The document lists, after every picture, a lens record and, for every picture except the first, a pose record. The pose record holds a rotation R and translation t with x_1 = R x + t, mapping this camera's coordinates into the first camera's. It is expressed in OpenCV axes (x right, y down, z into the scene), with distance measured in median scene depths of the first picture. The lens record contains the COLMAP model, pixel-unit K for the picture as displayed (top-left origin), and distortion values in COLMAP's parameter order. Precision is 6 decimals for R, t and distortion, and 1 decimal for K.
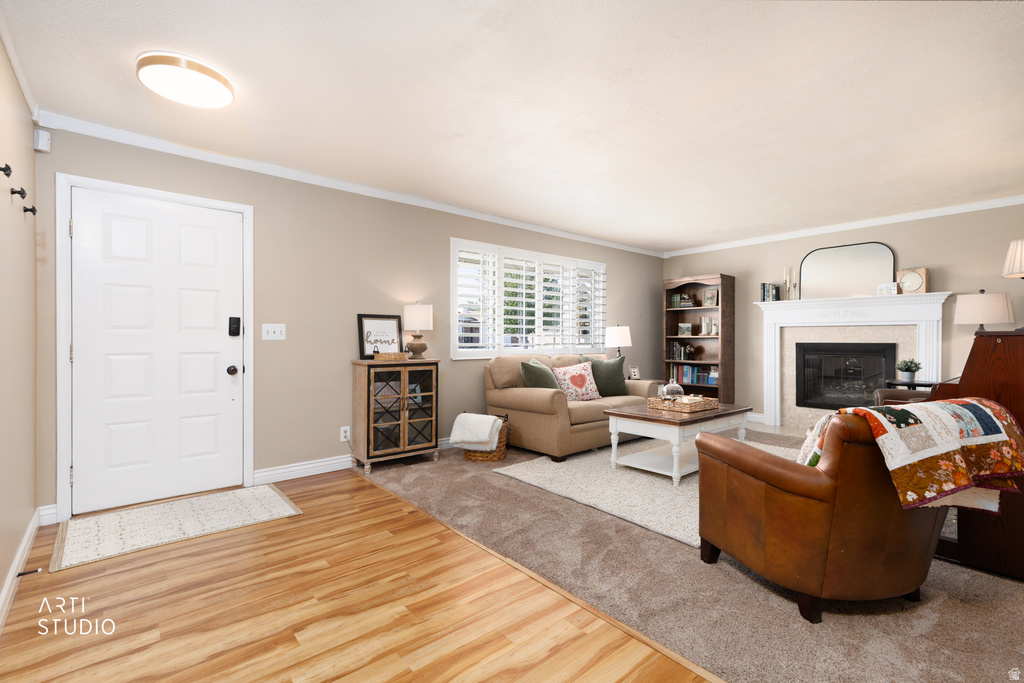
lens RADIAL K [[463.5, 0, 517.9], [0, 463.5, 339.8], [0, 0, 1]] dist [0.006254, 0.001305]
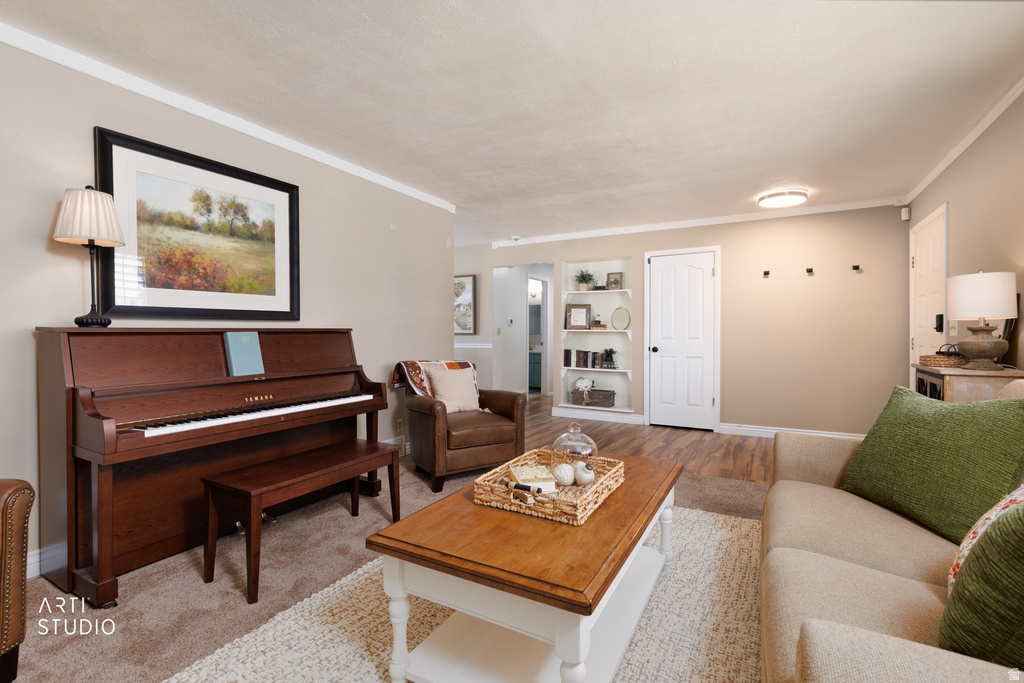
lens RADIAL K [[463.5, 0, 522.9], [0, 463.5, 337.0], [0, 0, 1]] dist [0.006254, 0.001305]
pose [[-0.937343, -0.000324, -0.348408, 0.519725], [-0.003682, 0.999953, 0.008976, -0.002405], [0.348389, 0.009697, -0.937300, 1.349571]]
